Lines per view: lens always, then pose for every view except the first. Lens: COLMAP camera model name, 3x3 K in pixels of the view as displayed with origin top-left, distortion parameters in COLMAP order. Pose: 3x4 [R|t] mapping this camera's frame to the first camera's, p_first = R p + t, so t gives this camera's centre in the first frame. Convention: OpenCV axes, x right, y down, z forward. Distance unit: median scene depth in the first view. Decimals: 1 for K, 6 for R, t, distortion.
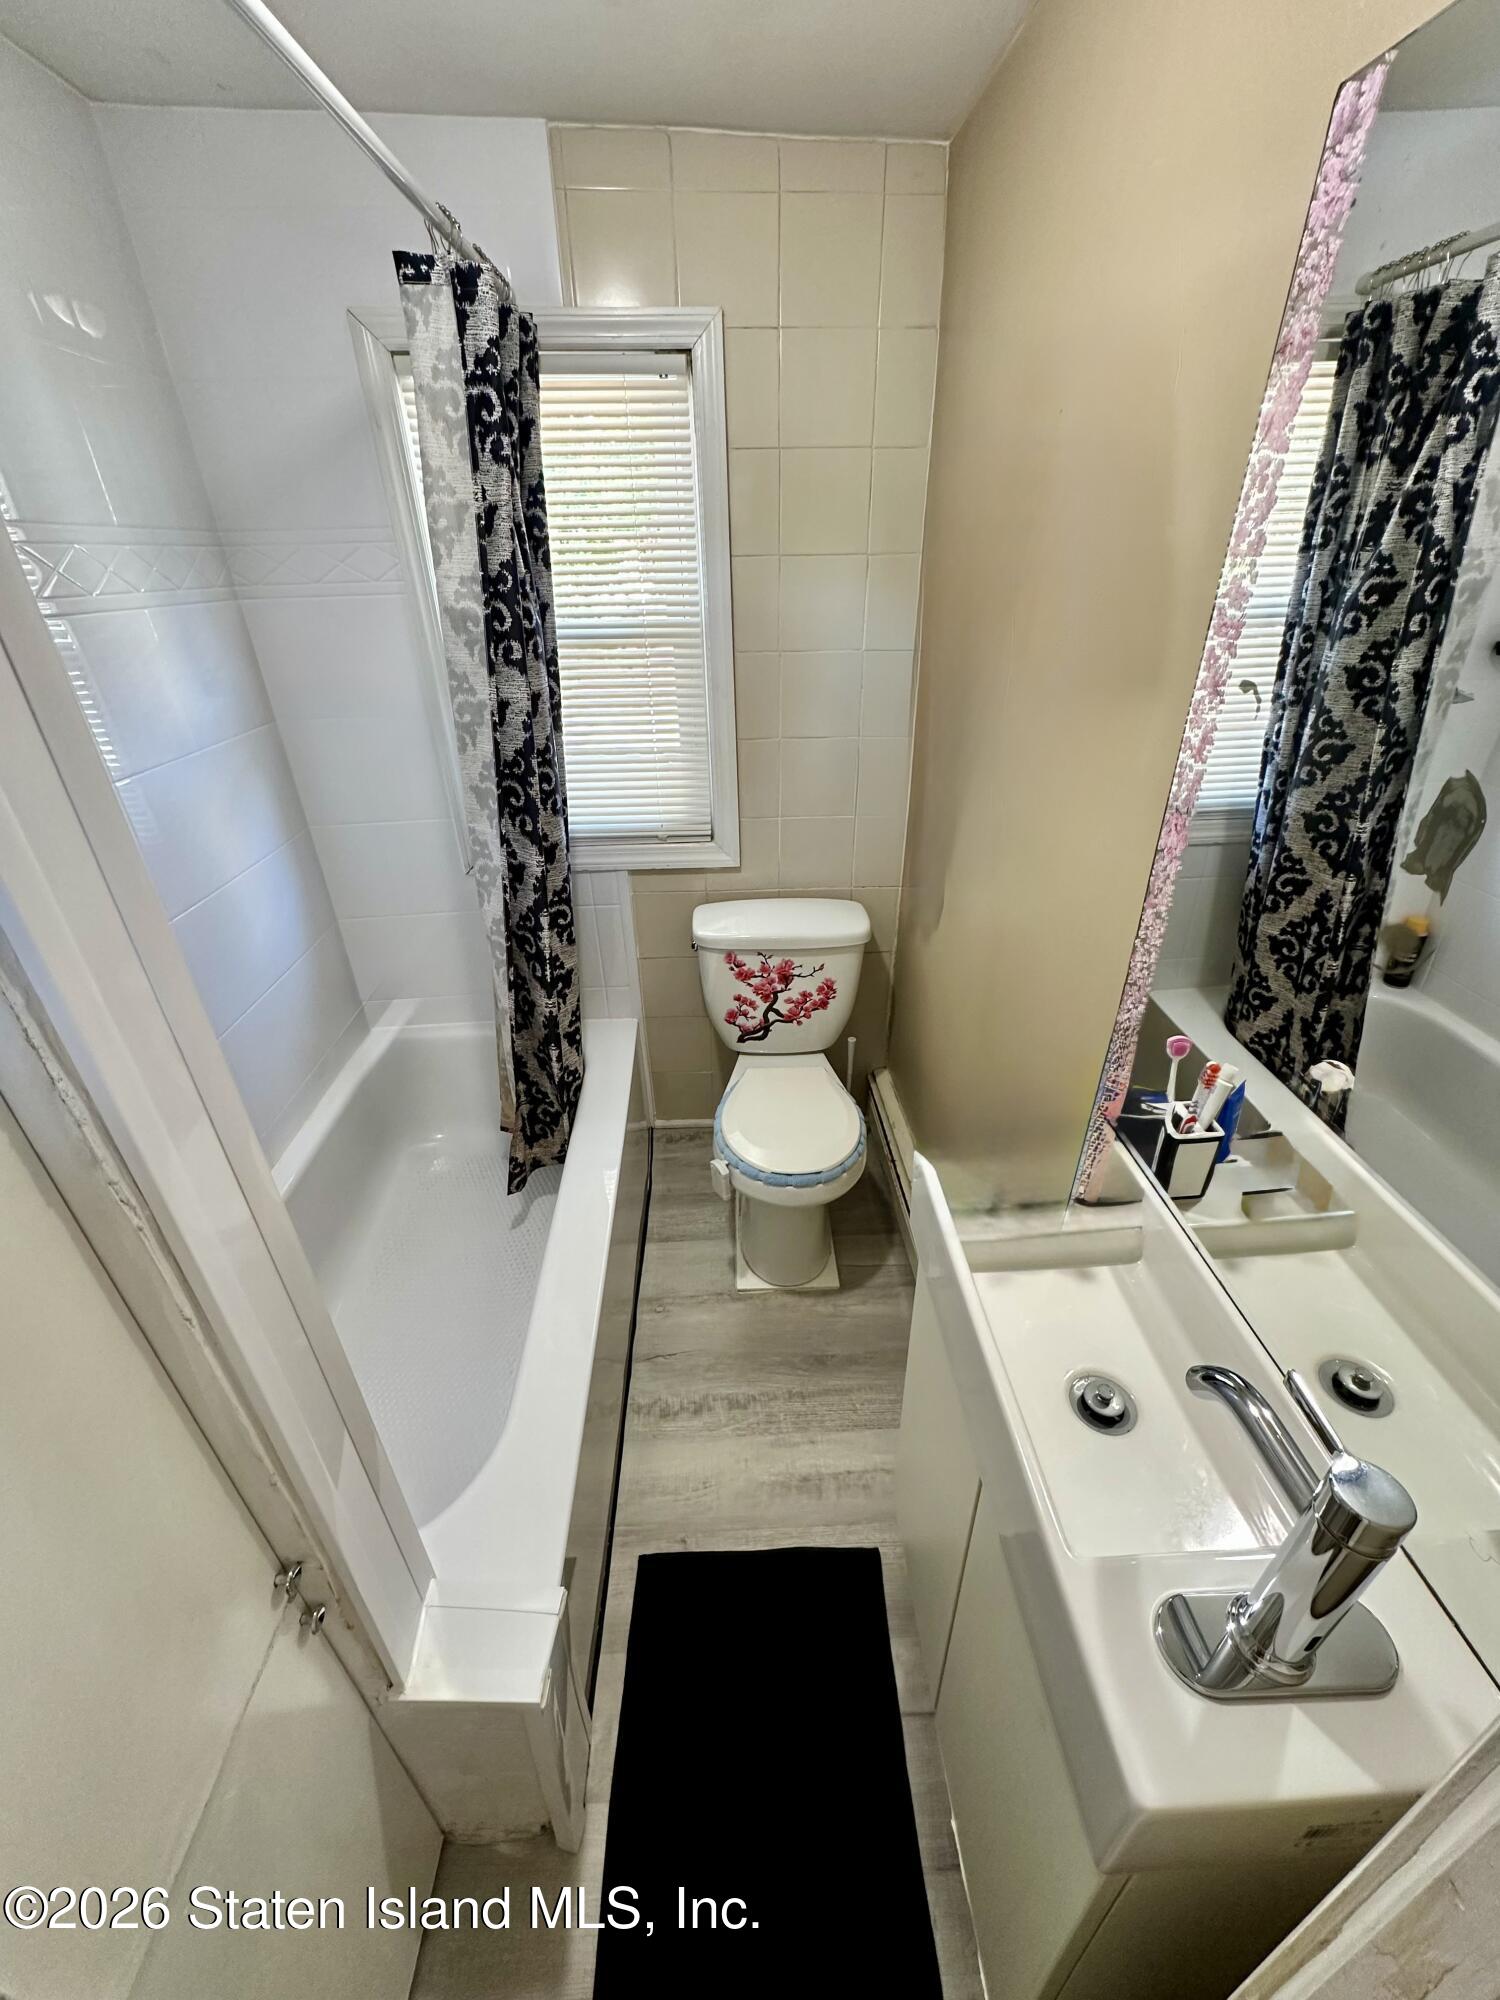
lens RADIAL K [[793.0, 0, 757.1], [0, 793.0, 1088.1], [0, 0, 1]] dist [-0.012265, 0.000819]
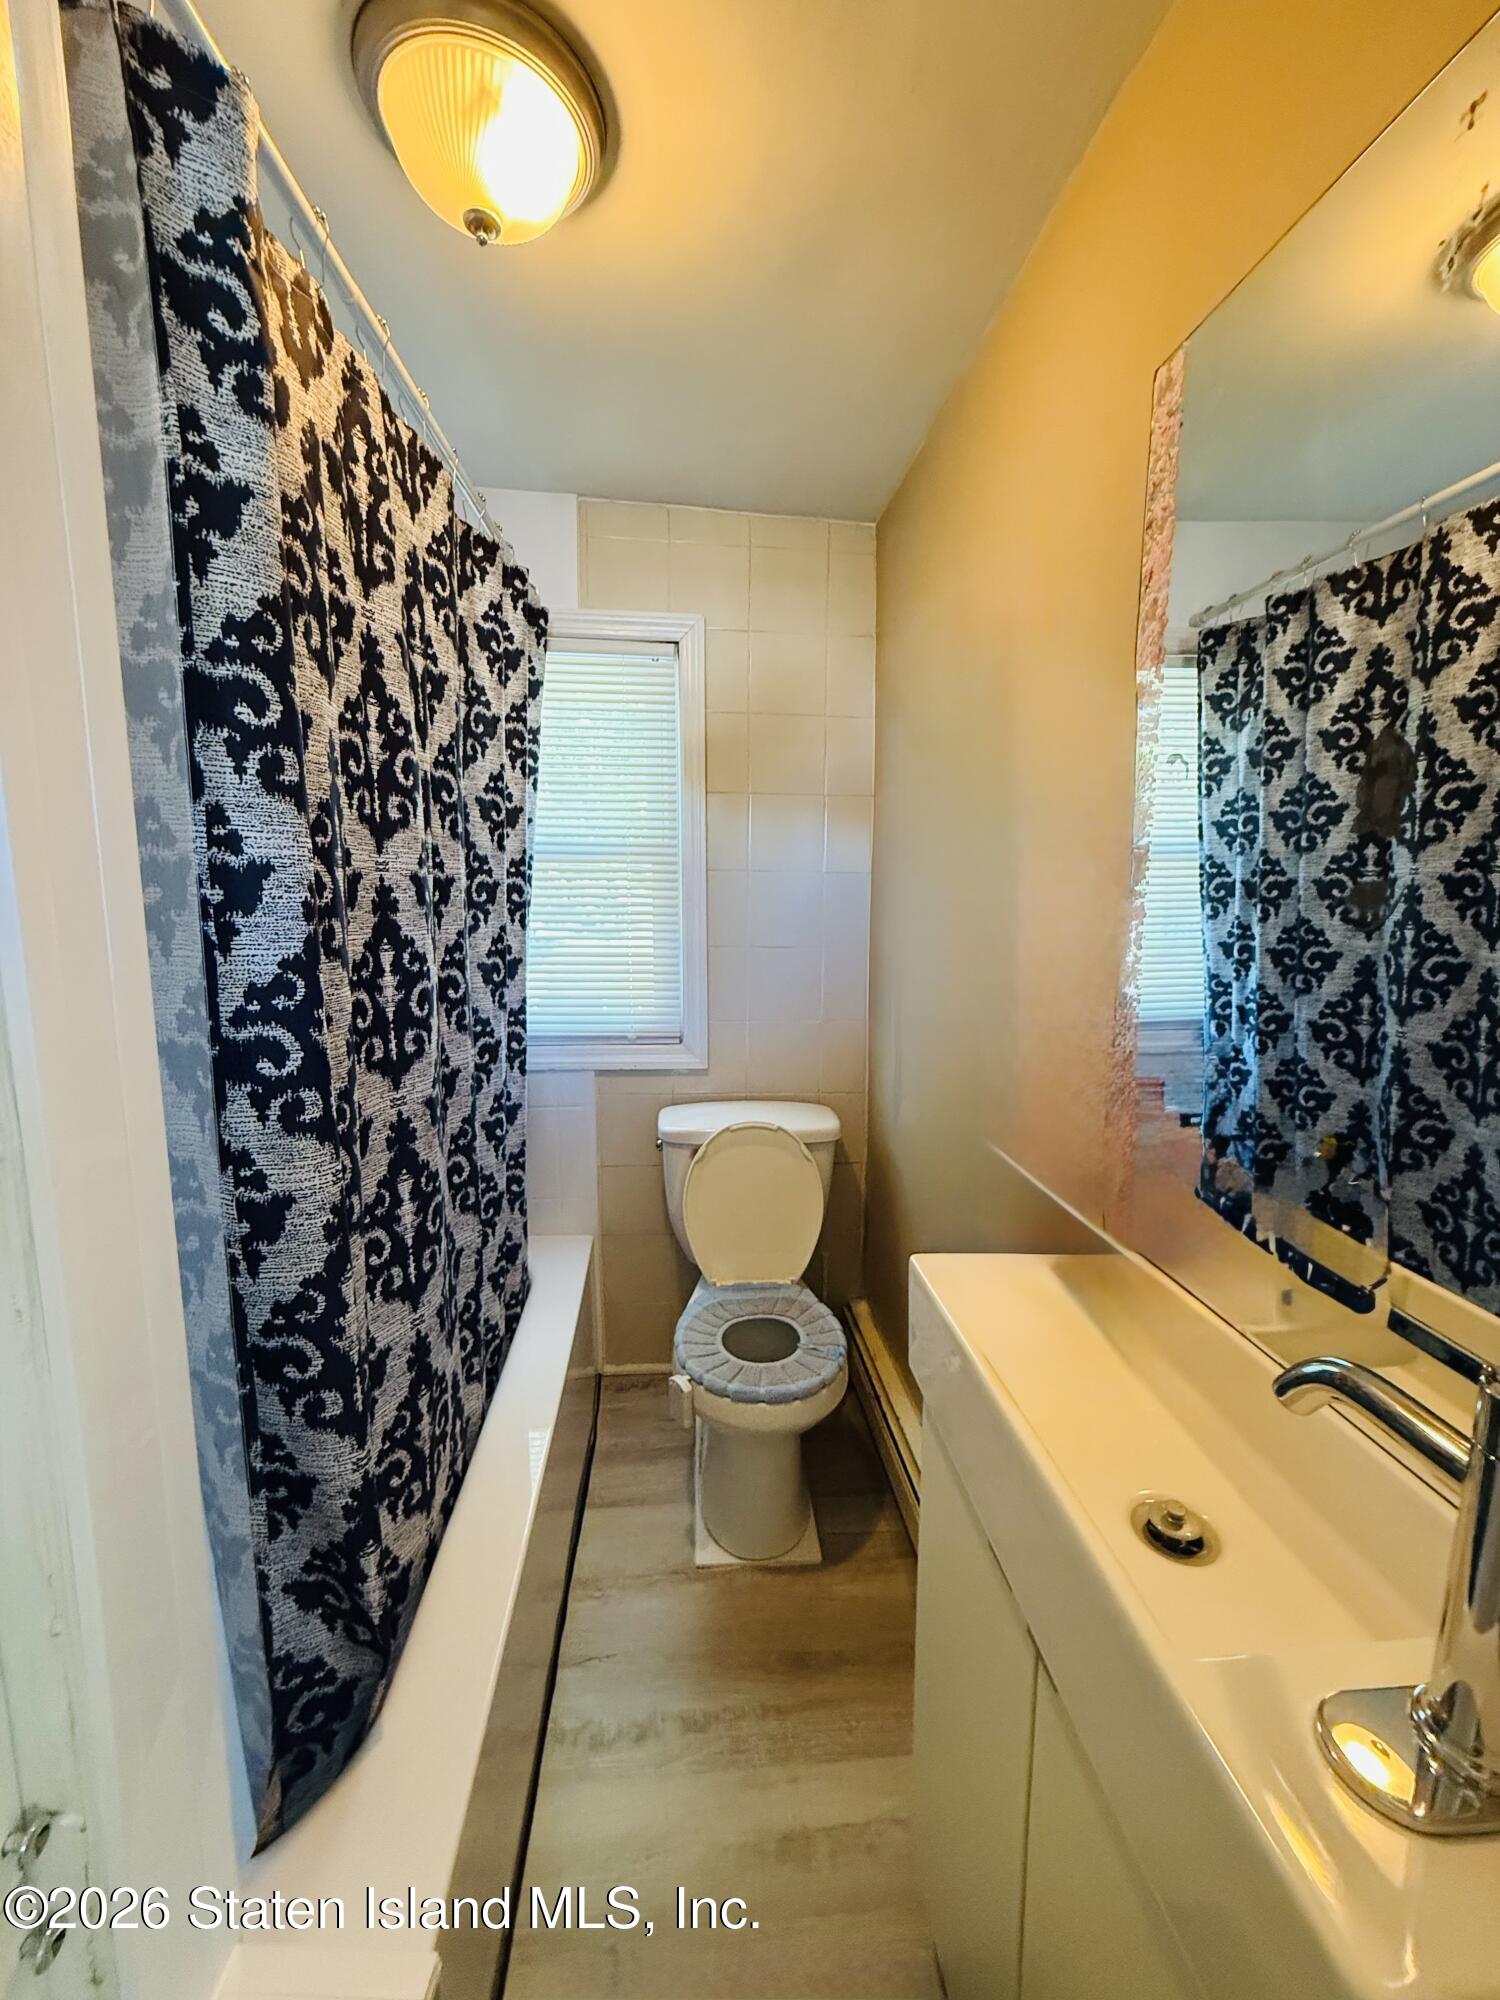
lens RADIAL K [[819.9, 0, 756.3], [0, 819.9, 1051.7], [0, 0, 1]] dist [-0.008233, -0.000364]
pose [[0.998819, 0.011579, 0.047189, -0.009797], [0.007593, 0.922060, -0.386973, 0.107630], [-0.047992, 0.386875, 0.920883, 0.033998]]
